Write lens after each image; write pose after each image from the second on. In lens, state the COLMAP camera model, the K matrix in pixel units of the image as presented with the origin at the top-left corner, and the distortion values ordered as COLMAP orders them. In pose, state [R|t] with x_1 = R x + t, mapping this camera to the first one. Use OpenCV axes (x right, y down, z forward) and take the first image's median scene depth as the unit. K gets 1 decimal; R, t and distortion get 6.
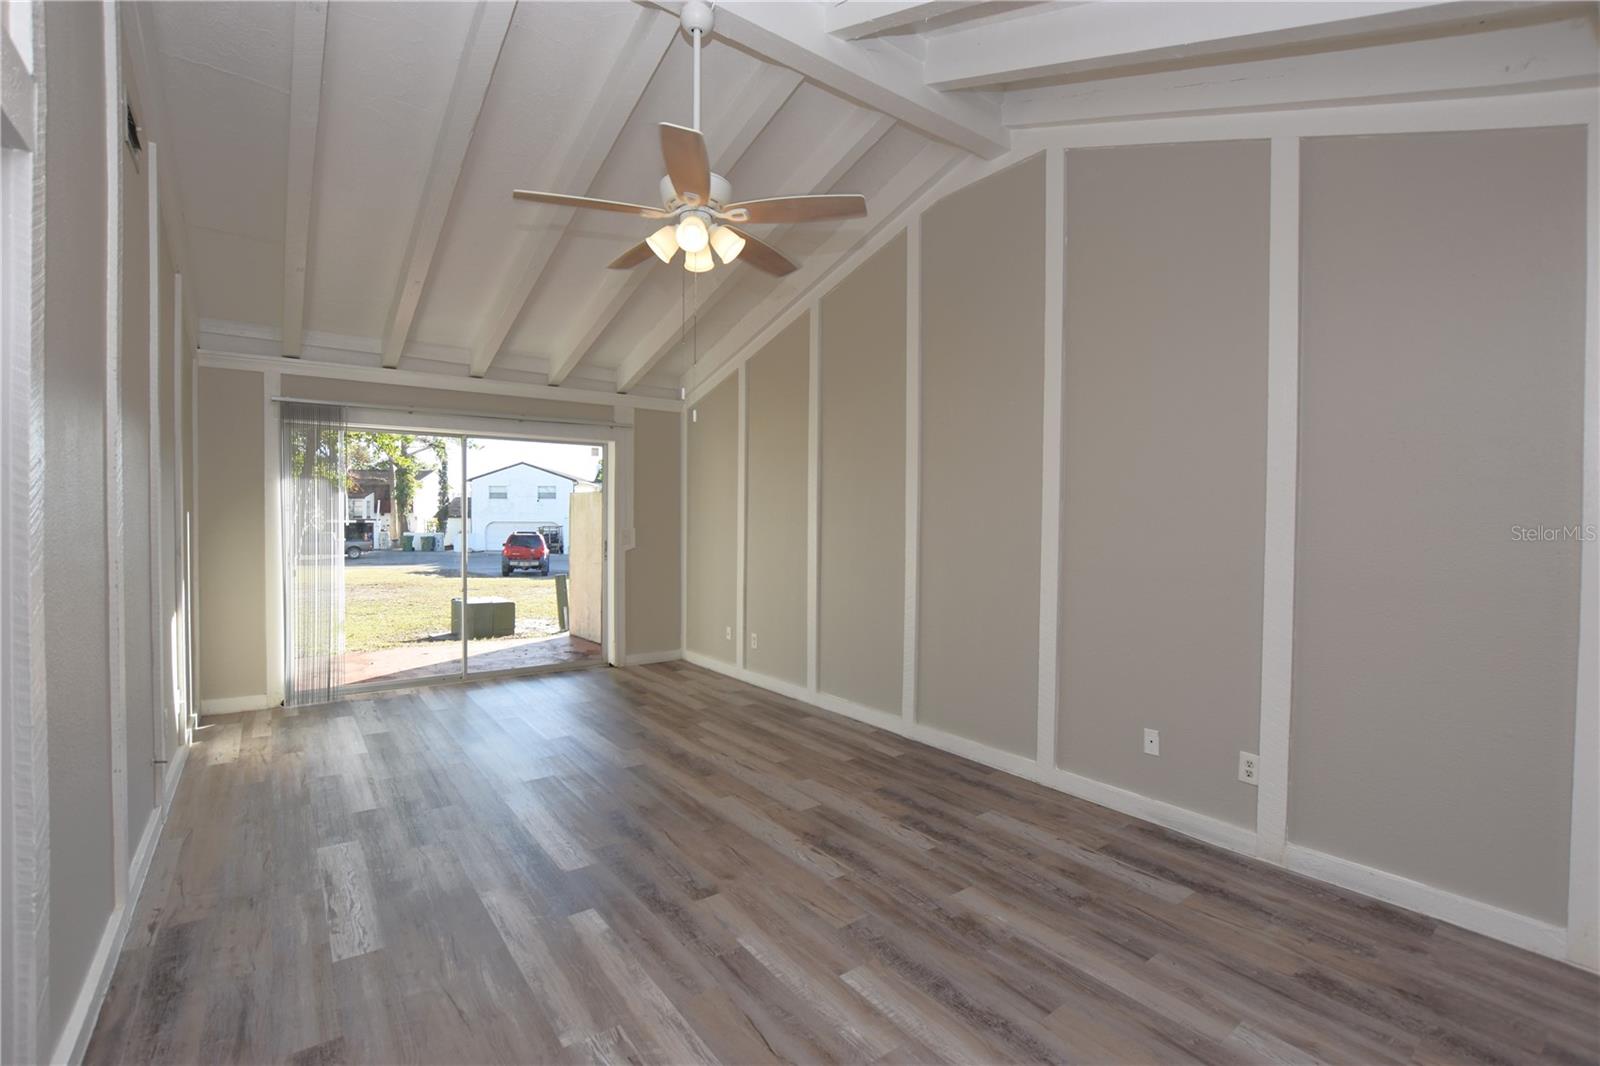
lens RADIAL K [[713.6, 0, 792.6], [0, 713.6, 534.4], [0, 0, 1]] dist [-0.027408, 0.001603]
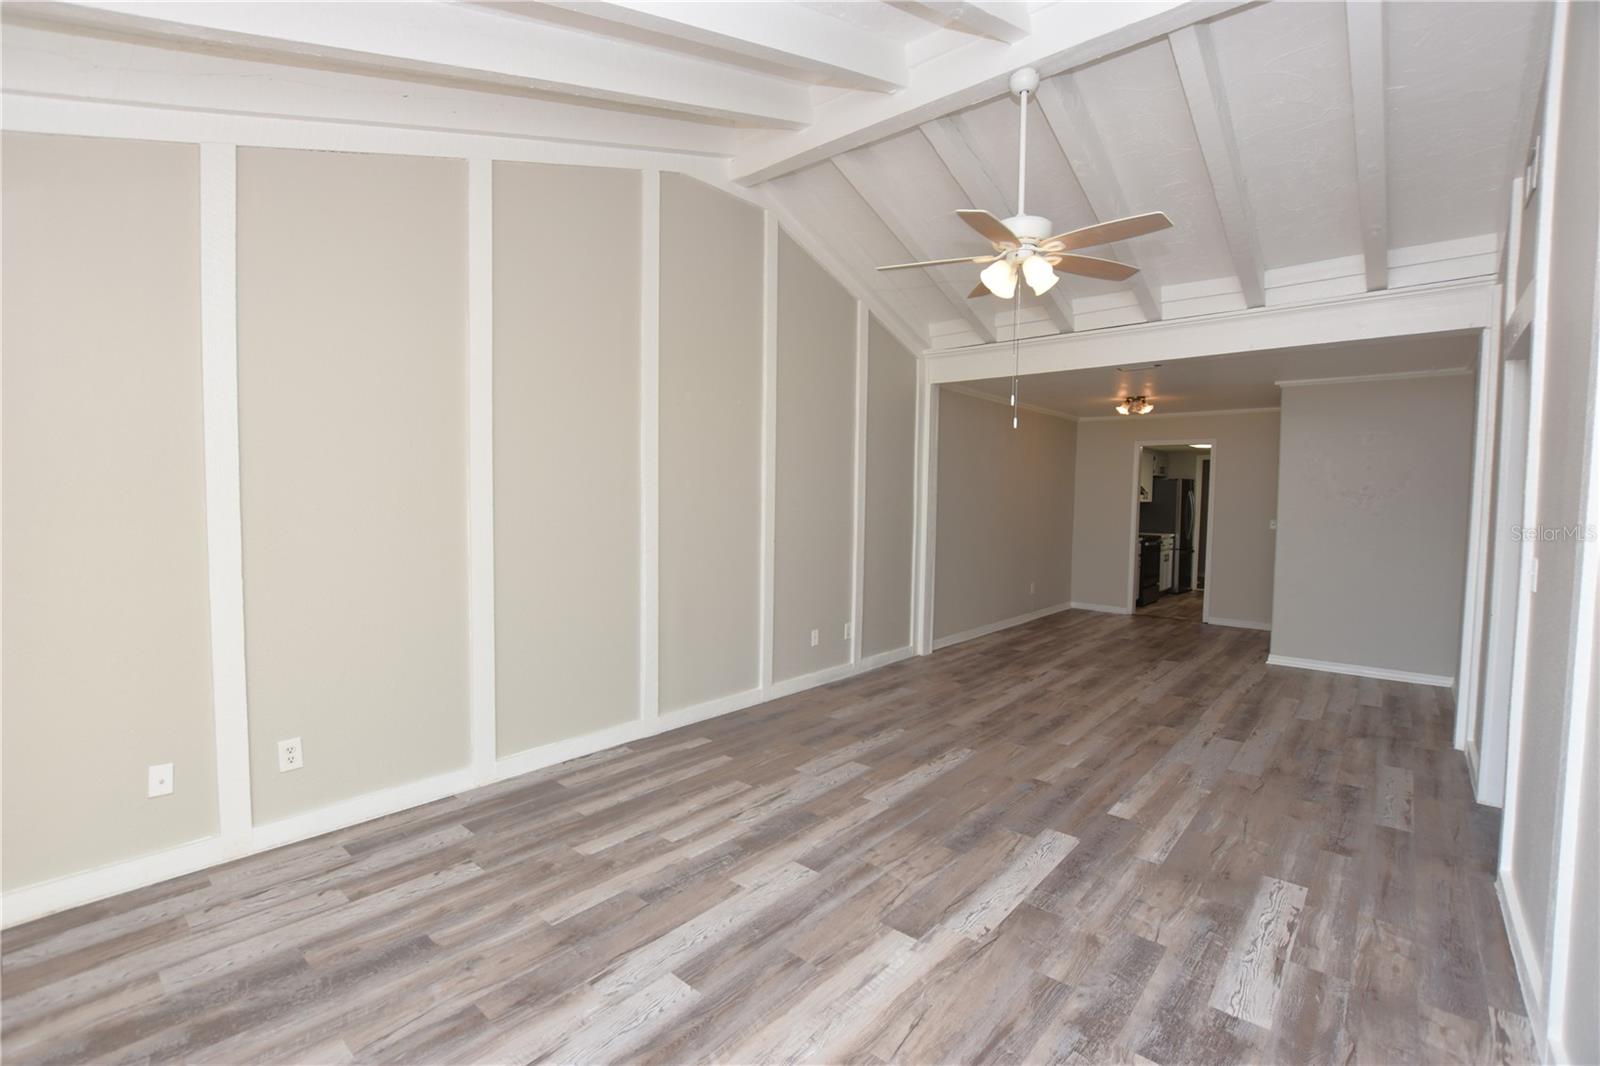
lens RADIAL K [[713.6, 0, 792.6], [0, 713.6, 534.4], [0, 0, 1]] dist [-0.027408, 0.001603]
pose [[-0.215242, -0.066200, 0.974314, -1.104488], [0.005212, 0.997608, 0.068934, -0.057822], [-0.976547, 0.019916, -0.214382, 1.459028]]
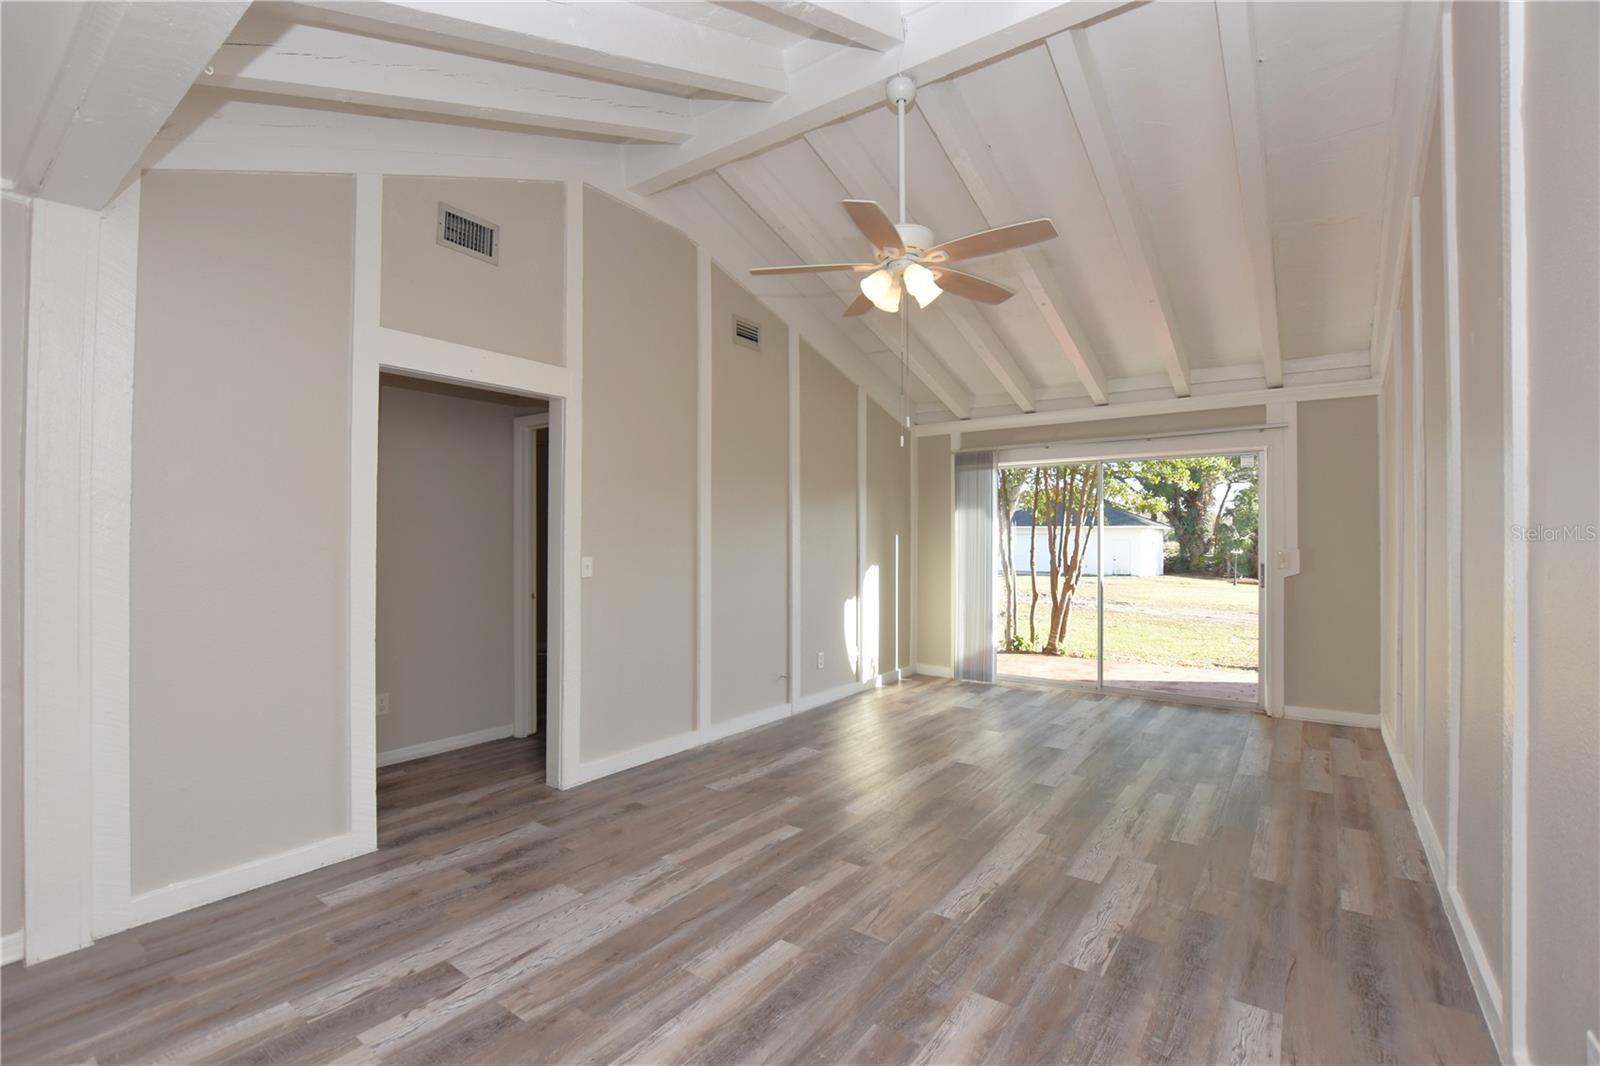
lens RADIAL K [[713.6, 0, 792.6], [0, 713.6, 534.4], [0, 0, 1]] dist [-0.027408, 0.001603]
pose [[0.295738, -0.014462, -0.955160, 0.786171], [-0.020157, 0.999568, -0.021375, 0.005696], [0.955056, 0.025574, 0.295319, 0.458475]]
